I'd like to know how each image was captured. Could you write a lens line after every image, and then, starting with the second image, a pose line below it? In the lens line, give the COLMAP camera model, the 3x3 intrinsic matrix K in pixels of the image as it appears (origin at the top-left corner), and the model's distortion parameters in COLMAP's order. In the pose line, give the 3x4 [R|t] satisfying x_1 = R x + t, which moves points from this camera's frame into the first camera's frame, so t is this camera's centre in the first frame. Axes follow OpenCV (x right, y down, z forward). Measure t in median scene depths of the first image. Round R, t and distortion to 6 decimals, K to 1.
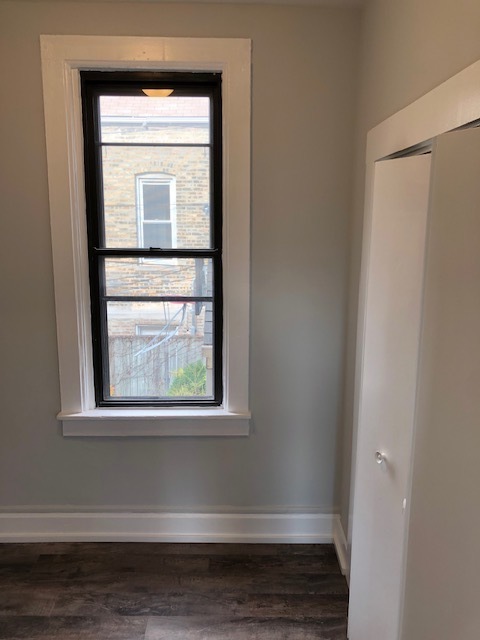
lens RADIAL K [[523.1, 0, 244.5], [0, 523.1, 317.1], [0, 0, 1]] dist [0.033108, -0.021218]
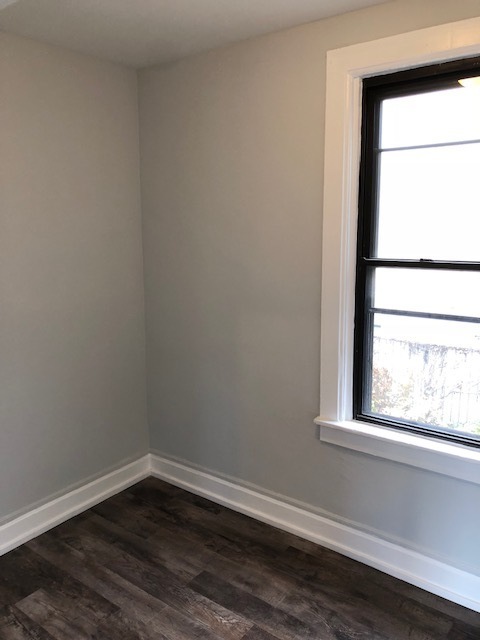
lens RADIAL K [[523.1, 0, 247.3], [0, 523.1, 316.4], [0, 0, 1]] dist [0.033108, -0.021218]
pose [[0.787260, 0.093463, -0.609496, 0.148084], [-0.096603, 0.994935, 0.027789, -0.029361], [0.609006, 0.037002, 0.792302, 0.097321]]
